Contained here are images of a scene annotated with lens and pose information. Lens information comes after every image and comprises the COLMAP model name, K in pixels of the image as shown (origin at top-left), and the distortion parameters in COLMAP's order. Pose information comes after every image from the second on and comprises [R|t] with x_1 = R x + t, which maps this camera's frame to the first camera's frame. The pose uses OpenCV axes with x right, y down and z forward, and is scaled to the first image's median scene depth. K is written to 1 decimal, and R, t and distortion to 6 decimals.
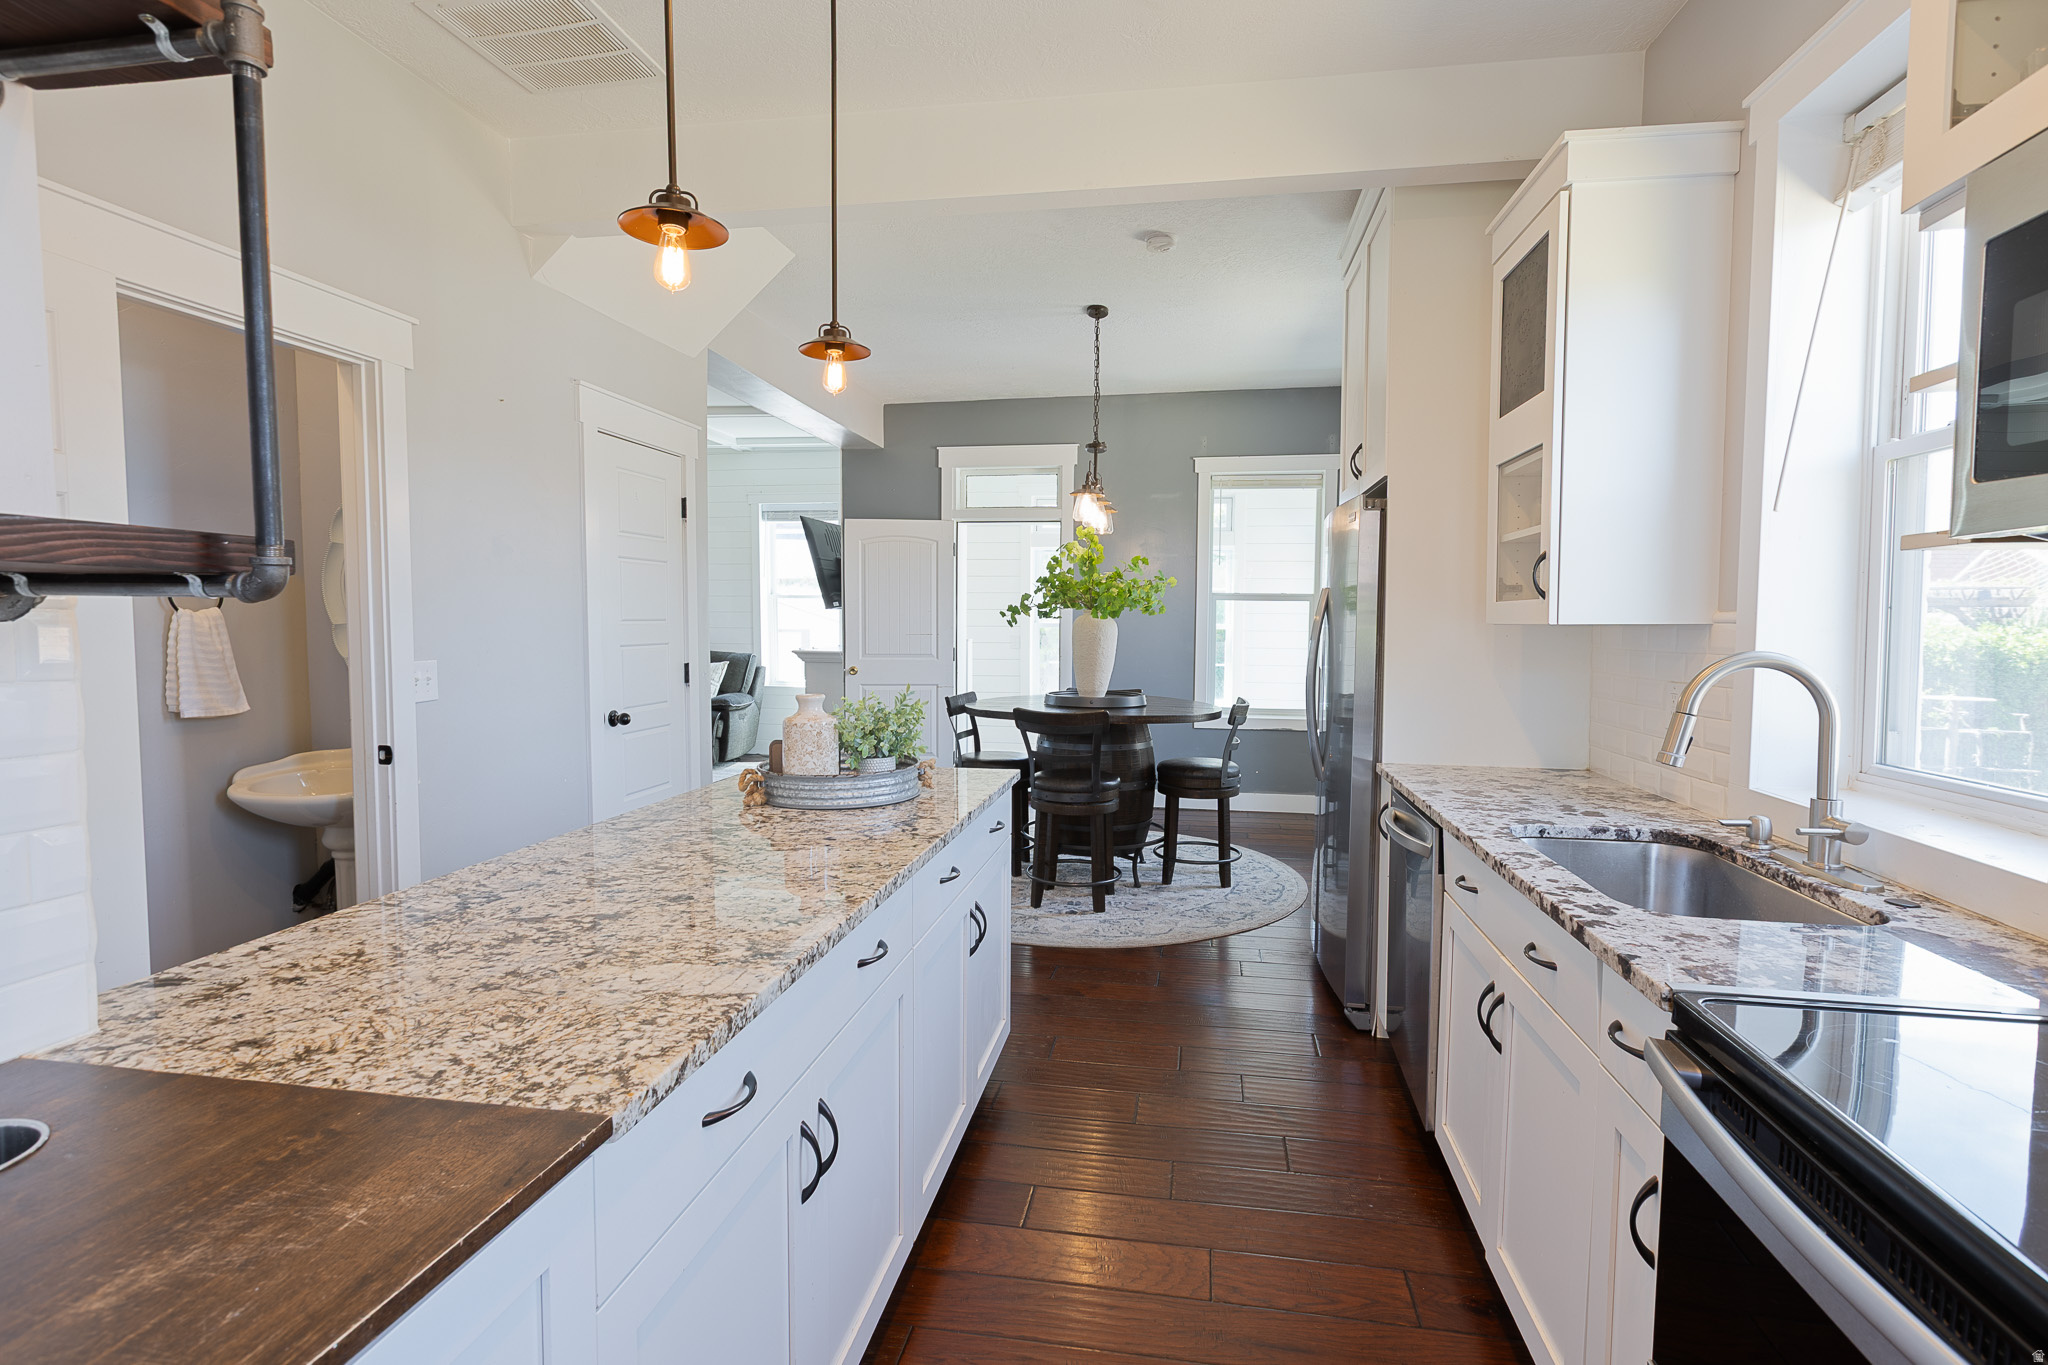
lens RADIAL K [[937.6, 0, 1023.3], [0, 937.6, 668.0], [0, 0, 1]] dist [0.002652, -0.000677]
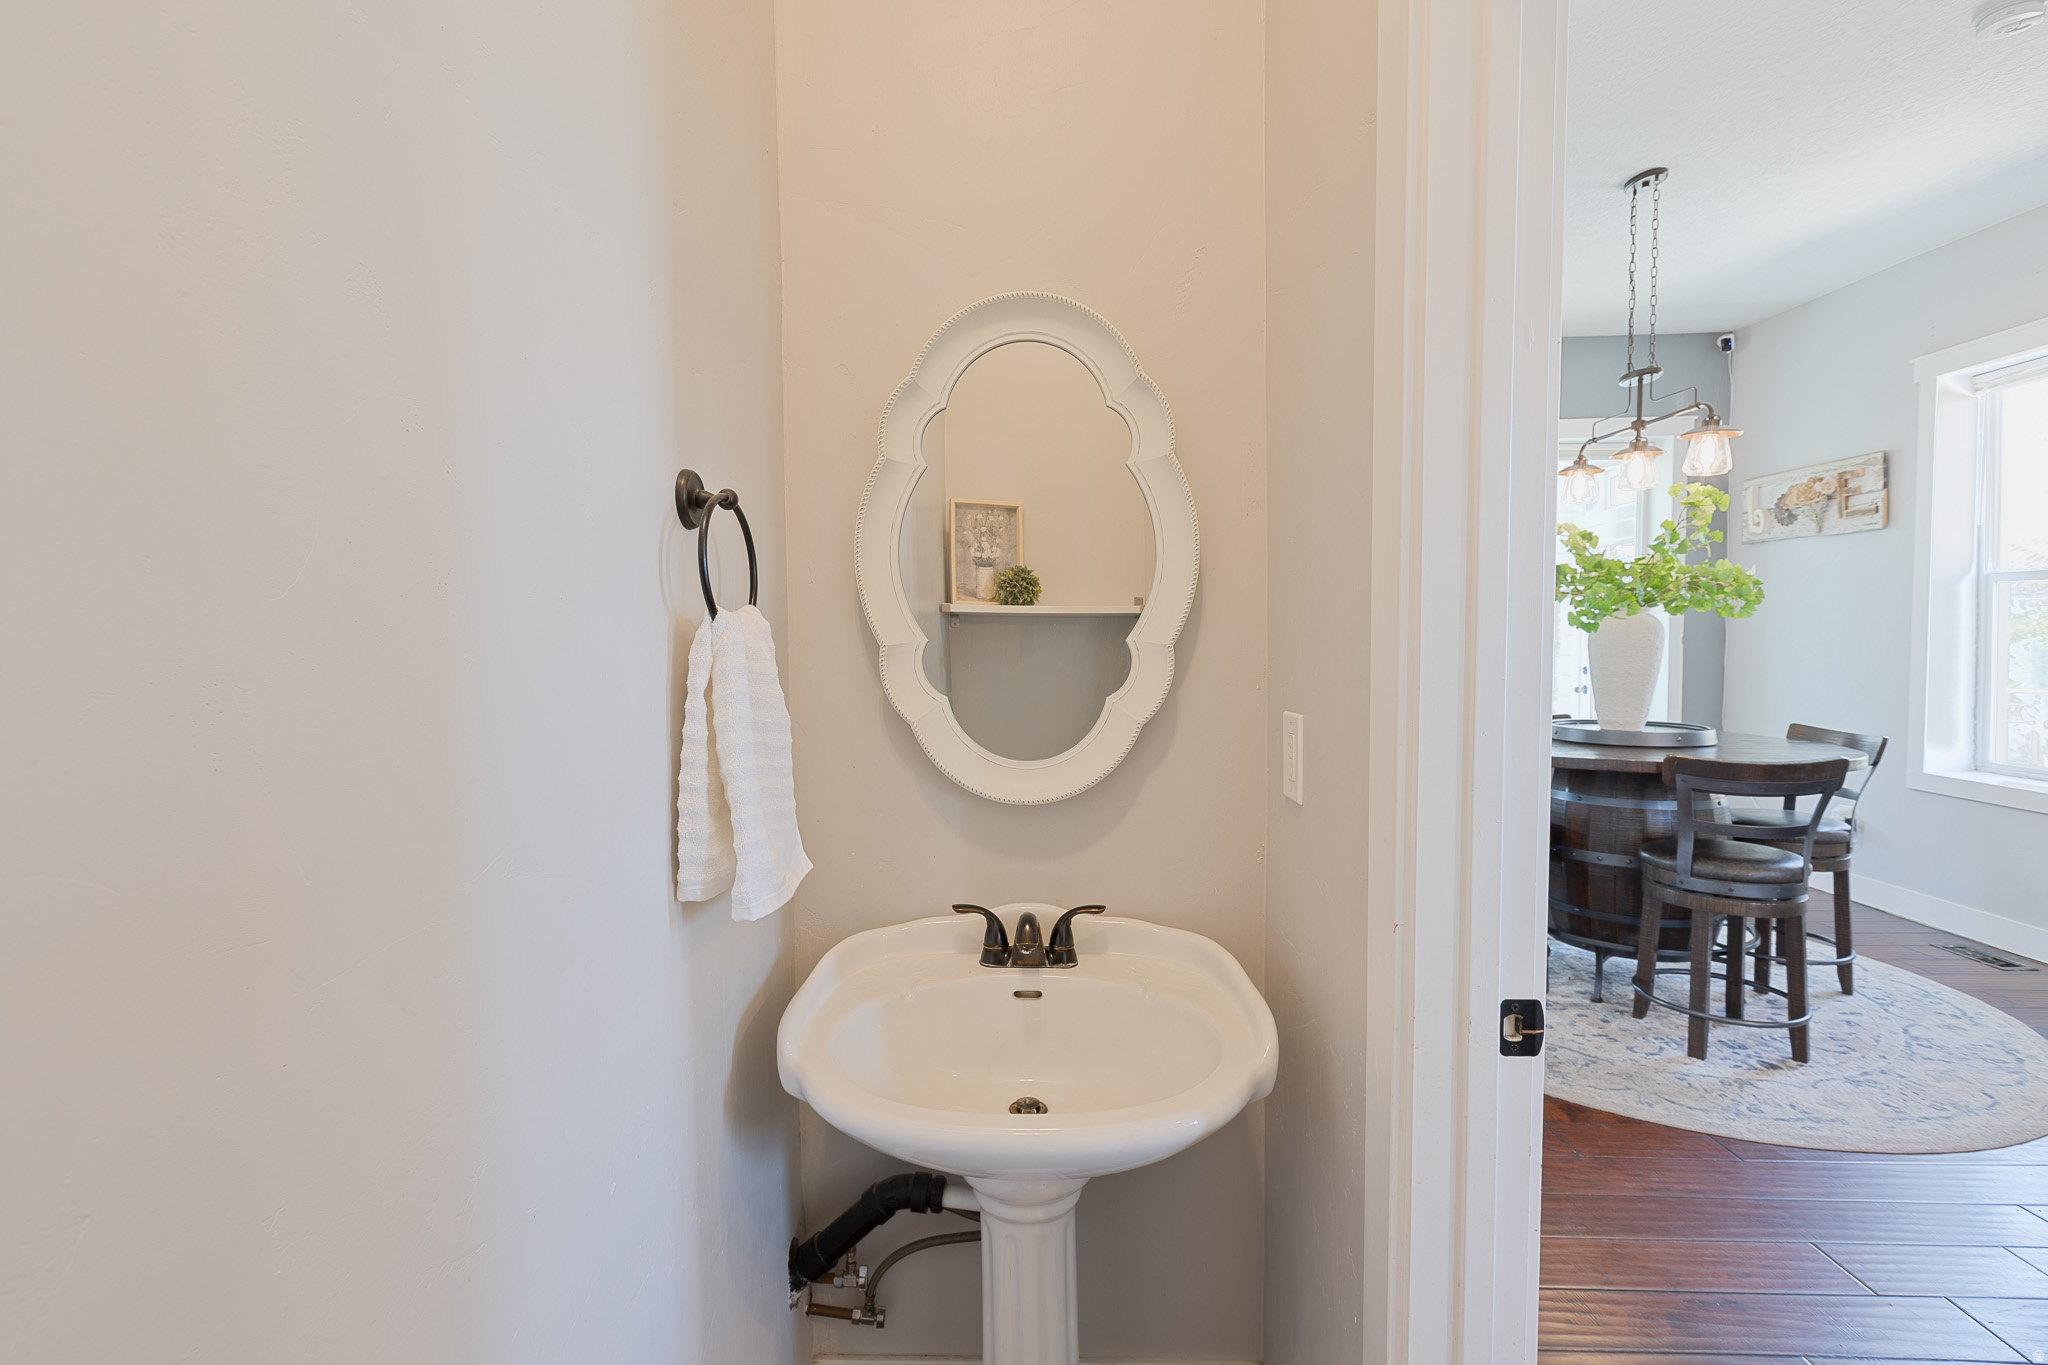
lens RADIAL K [[937.6, 0, 1023.3], [0, 937.6, 690.6], [0, 0, 1]] dist [0.002652, -0.000677]
pose [[0.990900, -0.025403, 0.132181, -0.544749], [0.023955, 0.999634, 0.012537, -0.022470], [-0.132452, -0.009257, 0.991146, 0.418326]]
